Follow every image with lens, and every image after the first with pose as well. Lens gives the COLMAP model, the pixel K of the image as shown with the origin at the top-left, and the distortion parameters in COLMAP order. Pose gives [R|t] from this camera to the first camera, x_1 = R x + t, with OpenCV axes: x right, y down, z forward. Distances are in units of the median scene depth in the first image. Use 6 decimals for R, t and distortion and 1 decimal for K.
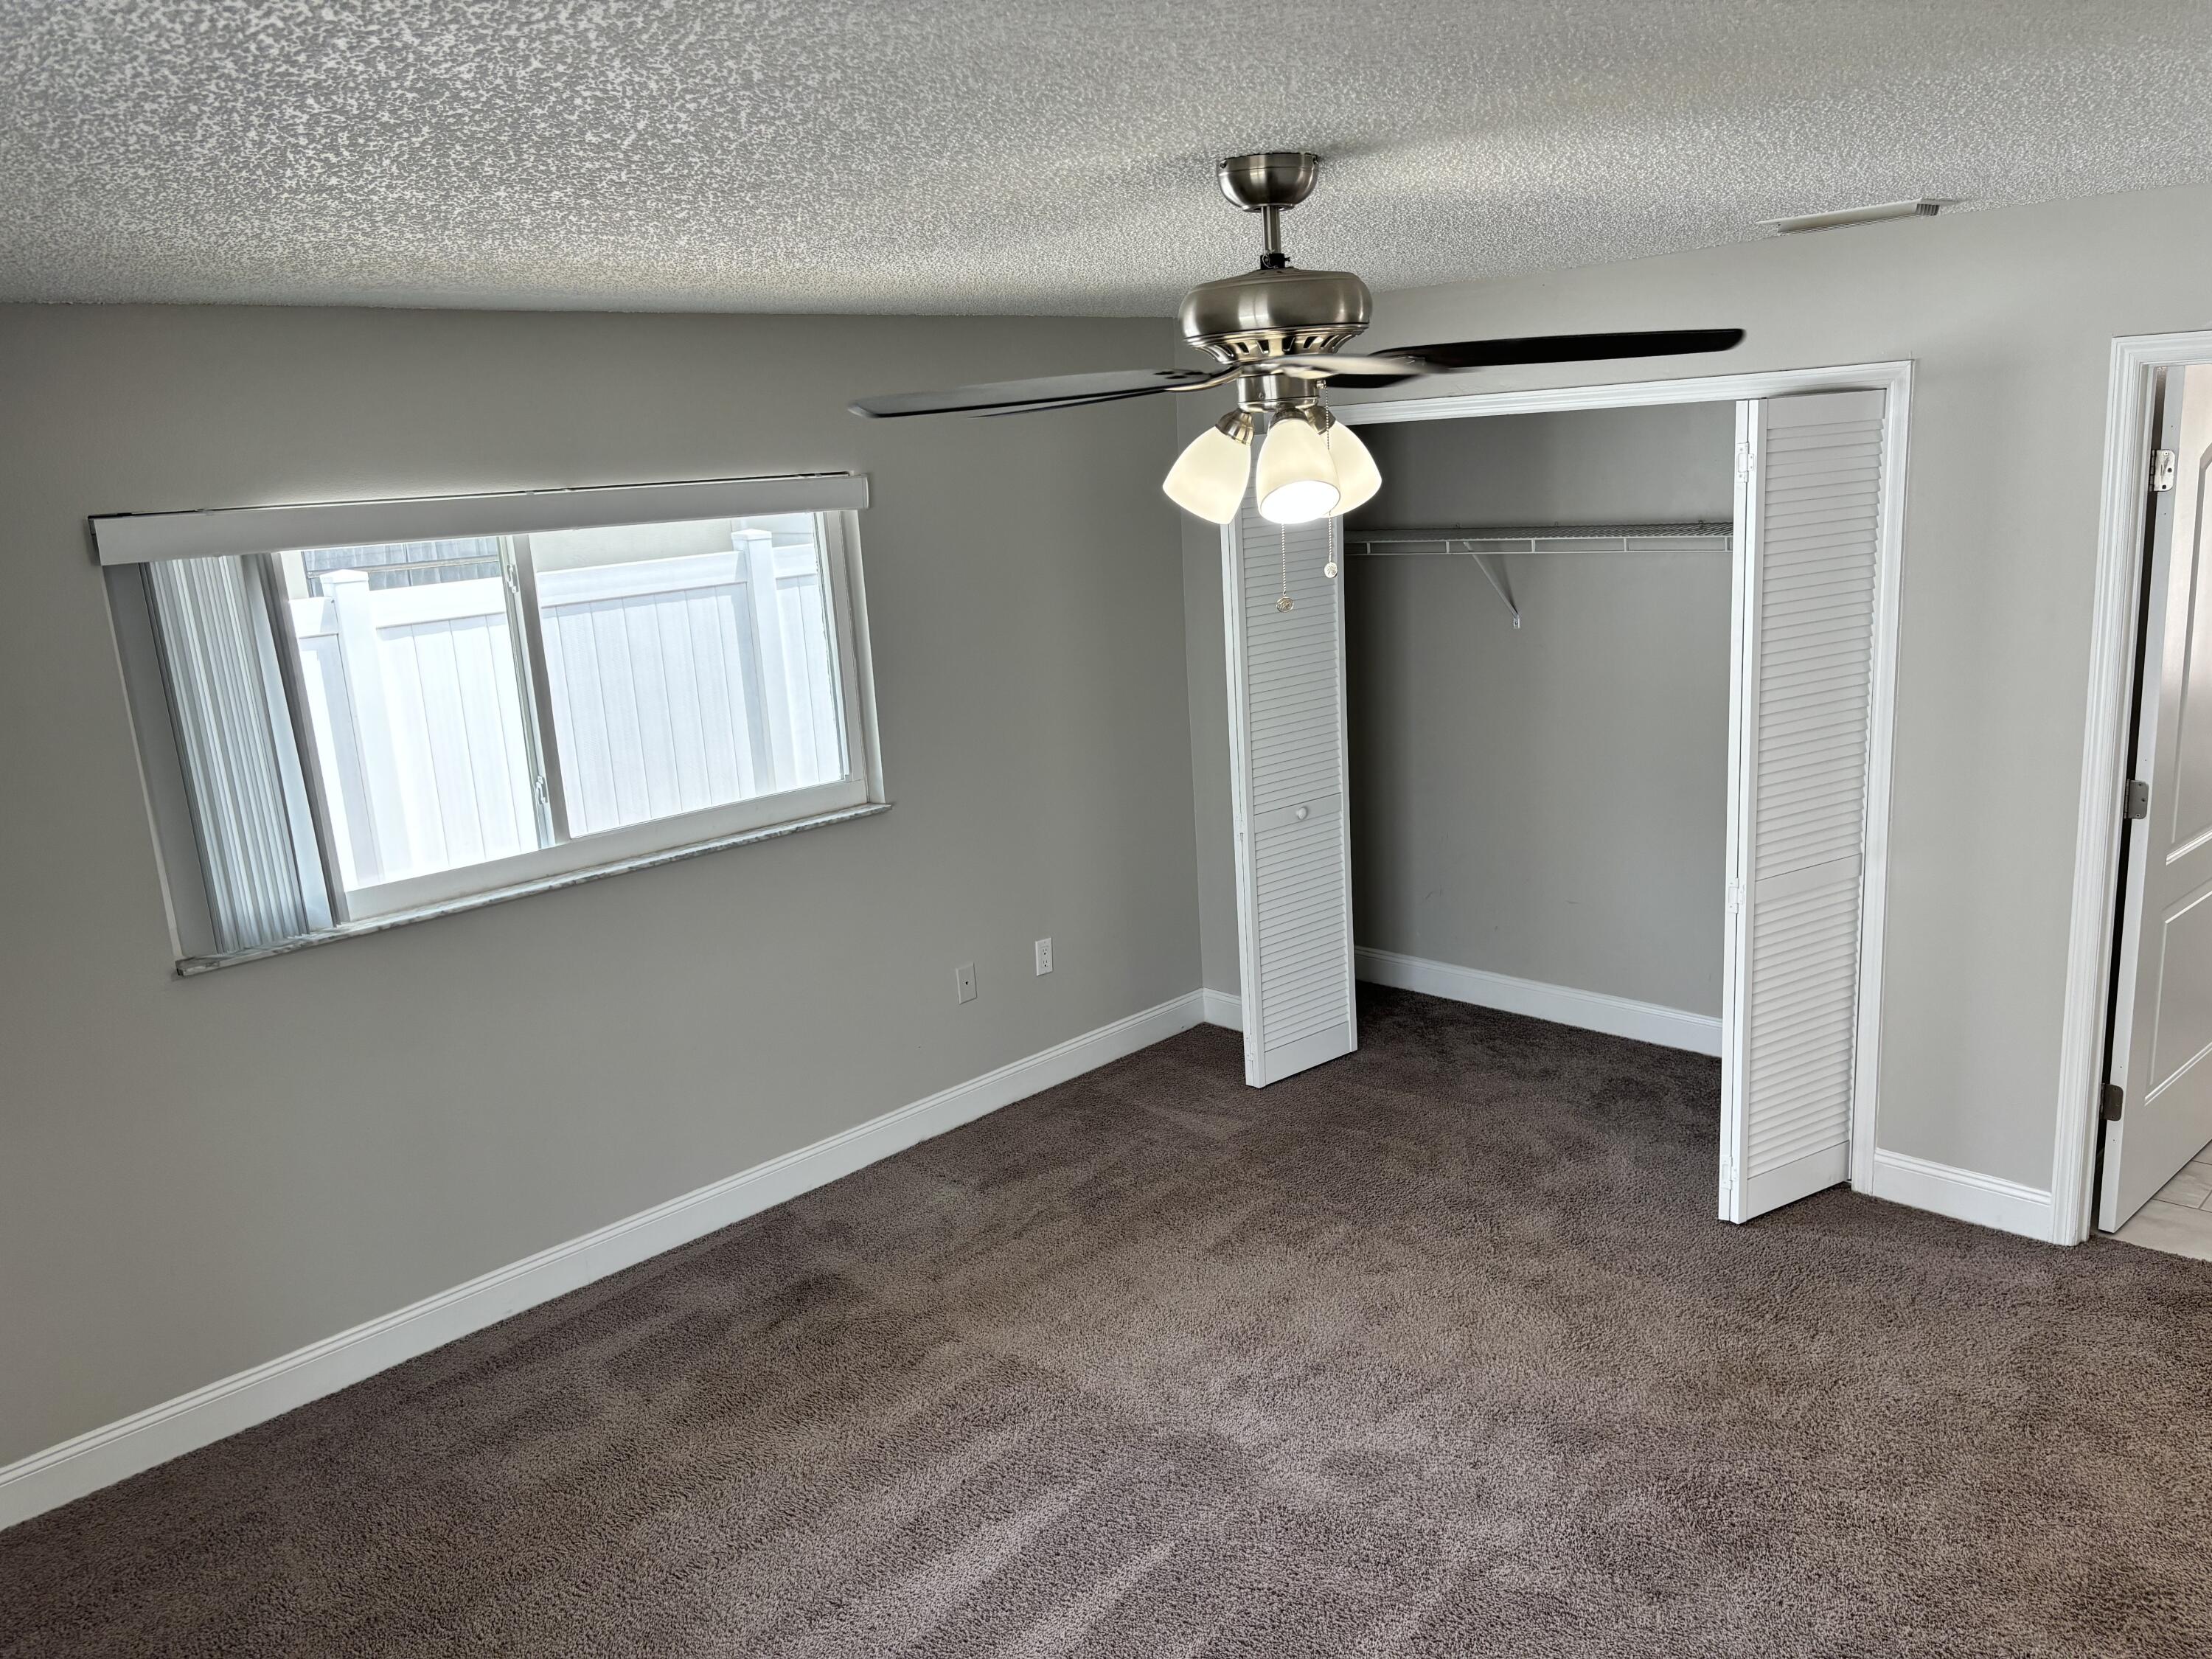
lens RADIAL K [[1669.6, 0, 1116.0], [0, 1669.6, 835.0], [0, 0, 1]] dist [0.067554, -0.069990]
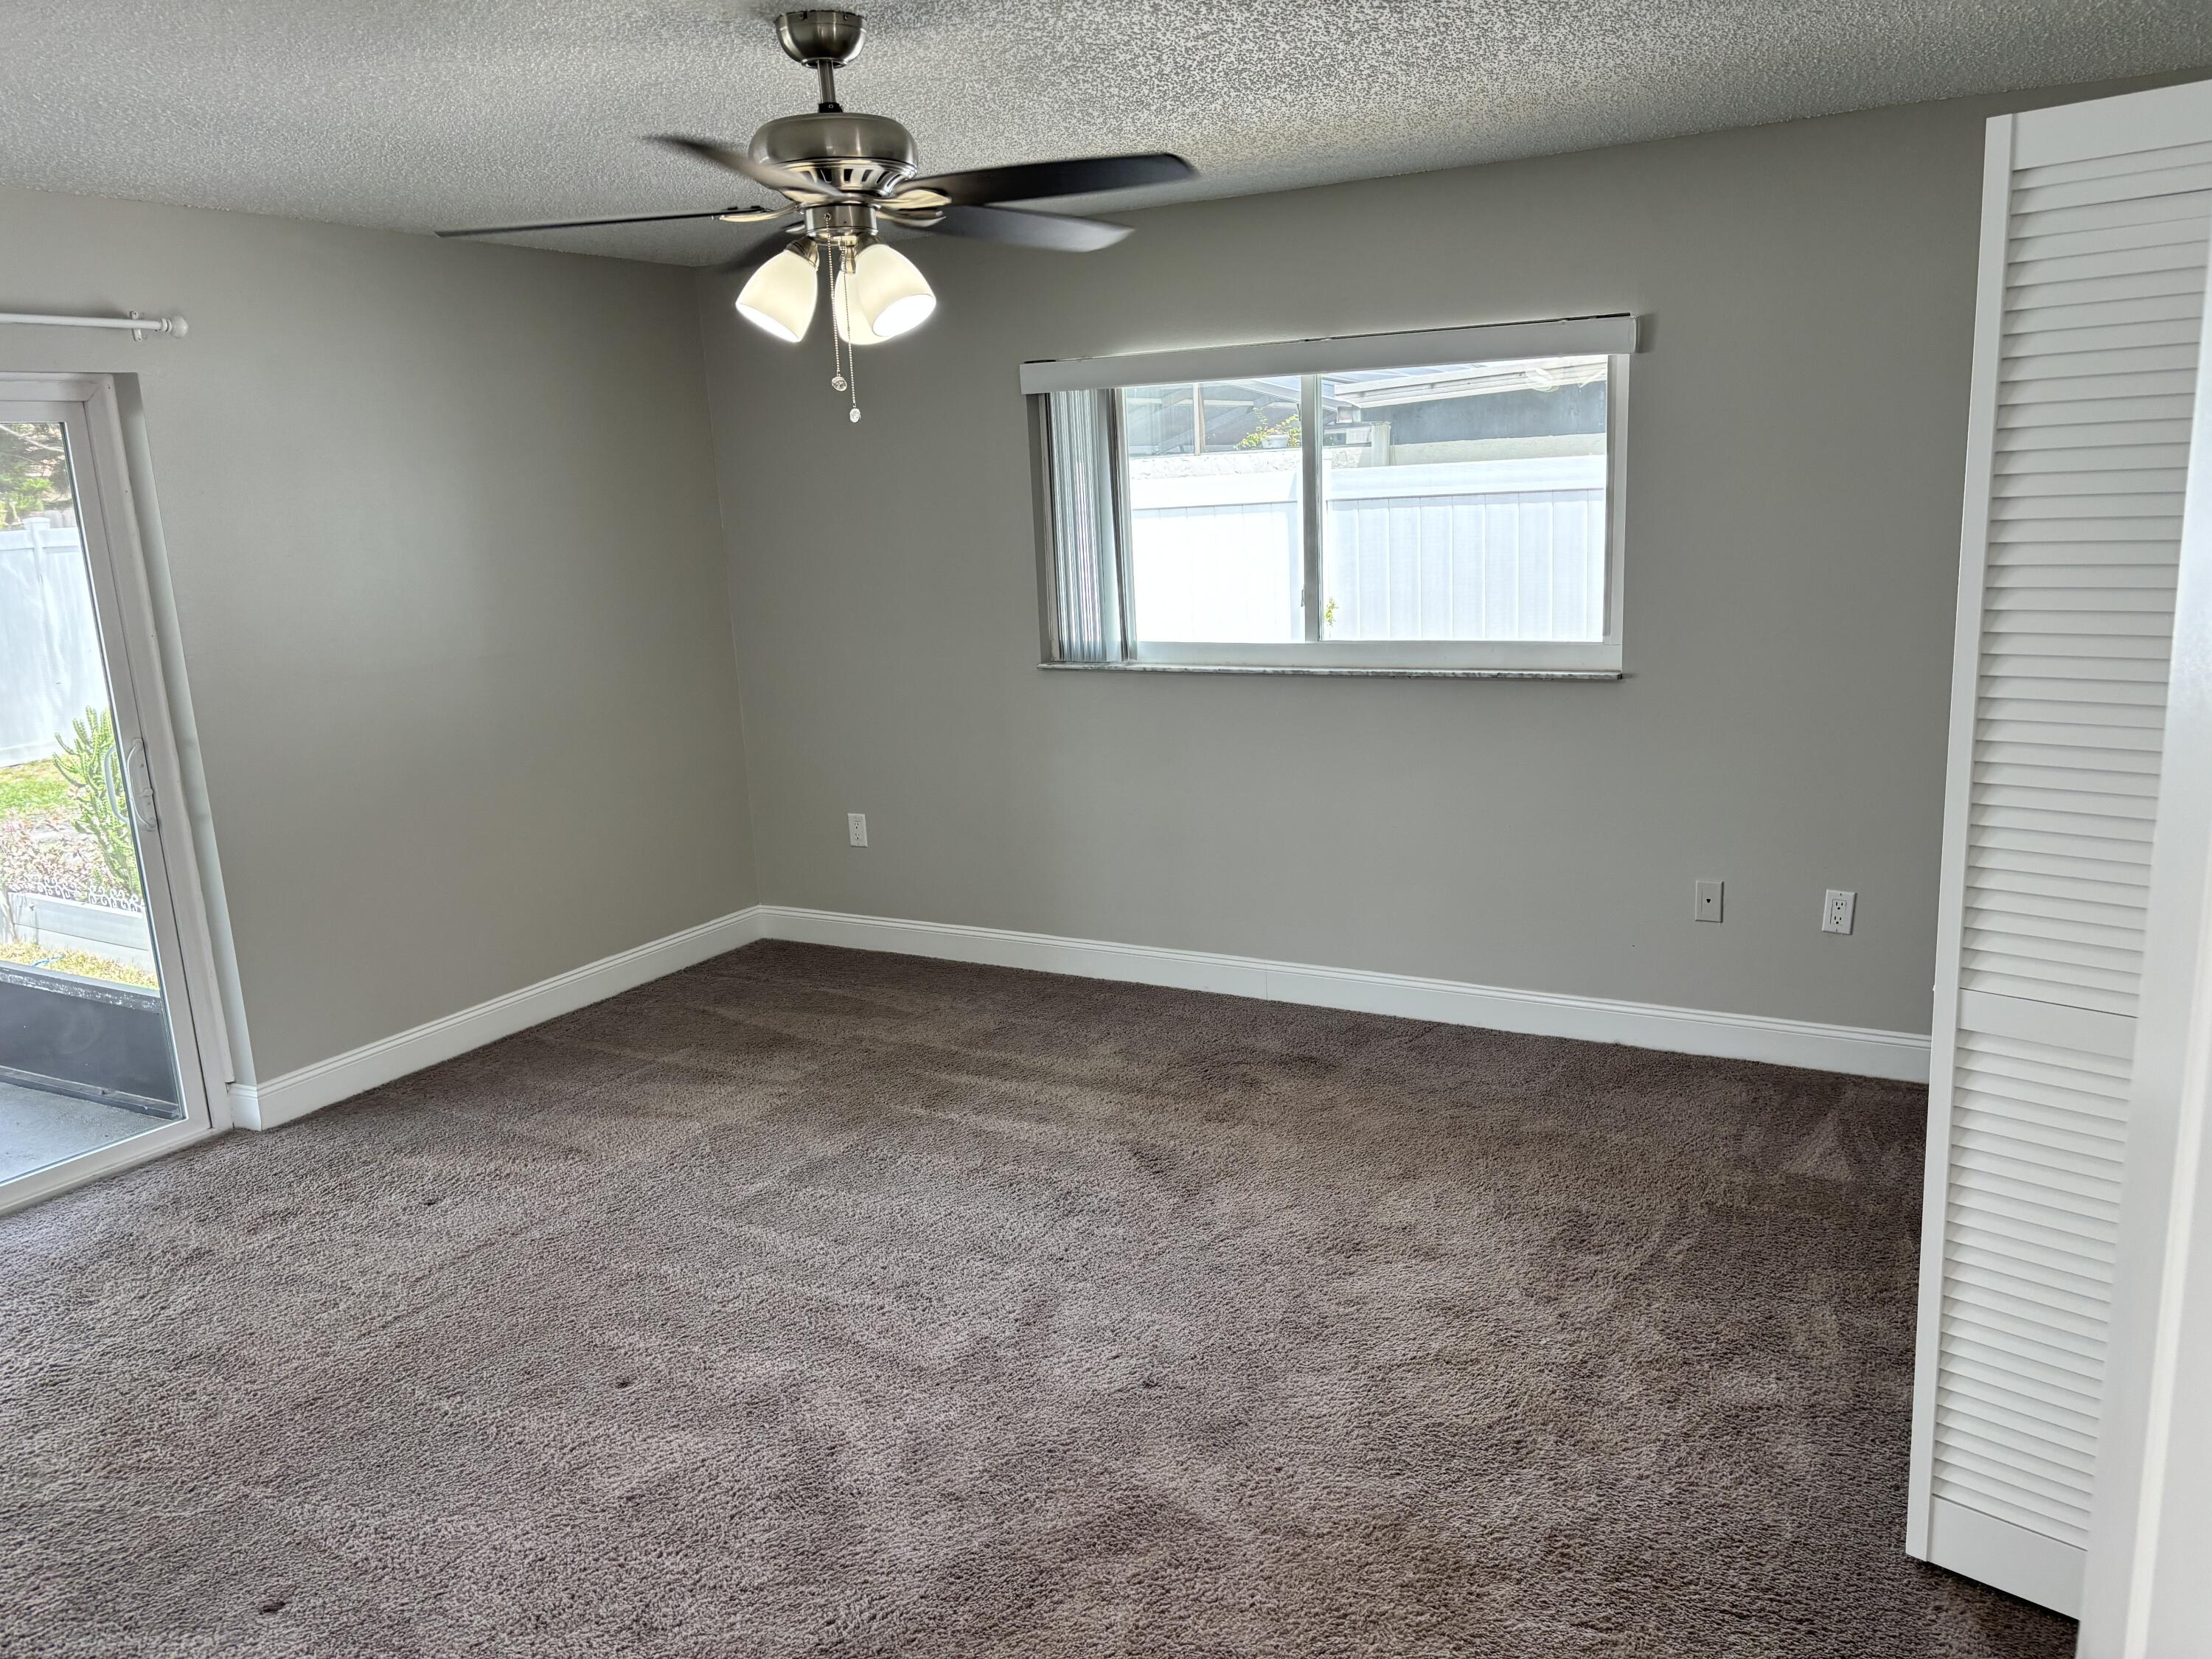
lens RADIAL K [[1669.6, 0, 1116.0], [0, 1669.6, 835.0], [0, 0, 1]] dist [0.067554, -0.069990]
pose [[0.275465, 0.253325, -0.927332, 0.863417], [-0.193832, 0.959477, 0.204529, -0.088940], [0.941567, 0.123406, 0.313405, 0.566349]]
